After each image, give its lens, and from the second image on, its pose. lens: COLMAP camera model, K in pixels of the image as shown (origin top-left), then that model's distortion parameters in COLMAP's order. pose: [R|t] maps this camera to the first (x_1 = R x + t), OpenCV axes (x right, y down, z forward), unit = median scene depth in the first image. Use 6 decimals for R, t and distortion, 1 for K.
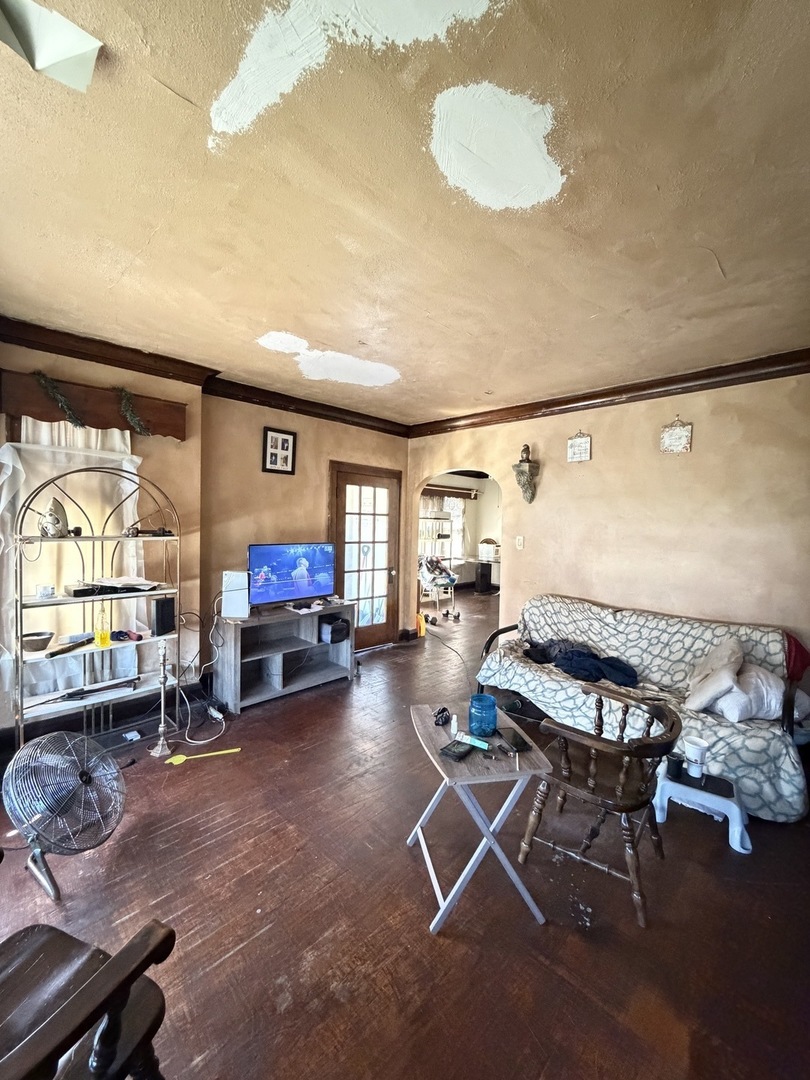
lens RADIAL K [[434.6, 0, 403.5], [0, 434.6, 538.1], [0, 0, 1]] dist [0.003397, -0.000853]
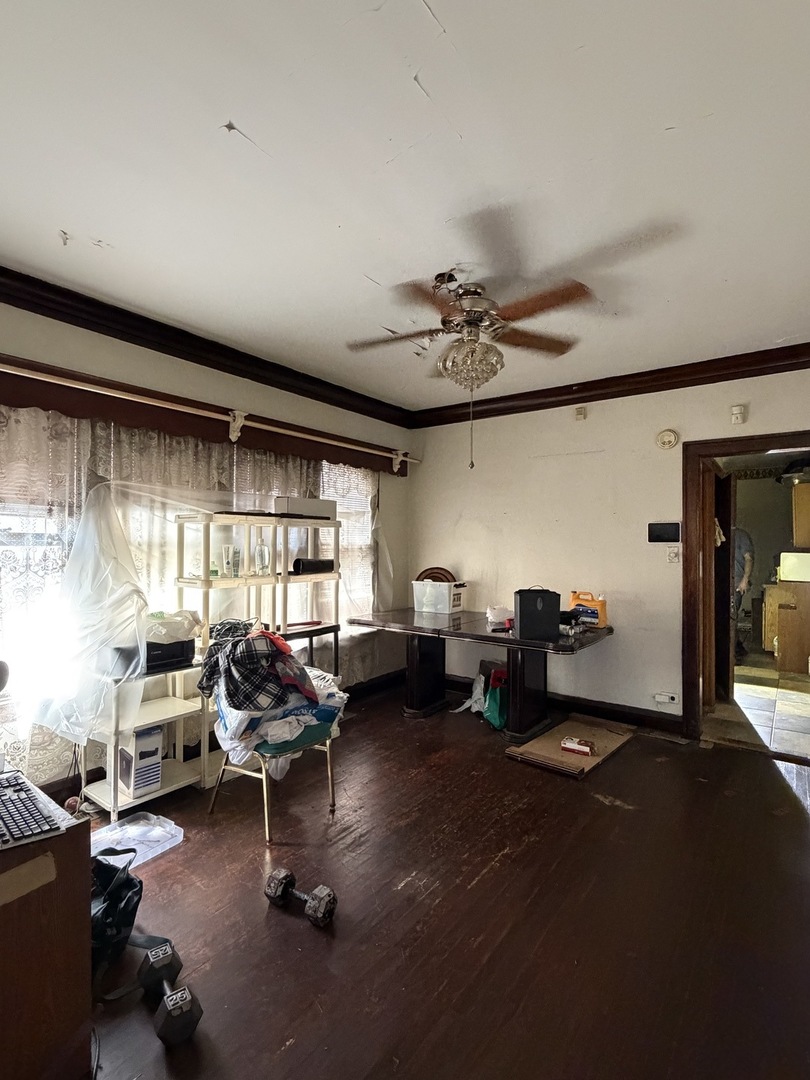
lens RADIAL K [[530.4, 0, 404.5], [0, 530.4, 539.7], [0, 0, 1]] dist [0.000024, 0.000005]
pose [[0.988879, -0.014301, 0.148034, 0.096217], [0.019852, 0.999151, -0.036087, -0.008402], [-0.147392, 0.038625, 0.988324, 0.528192]]
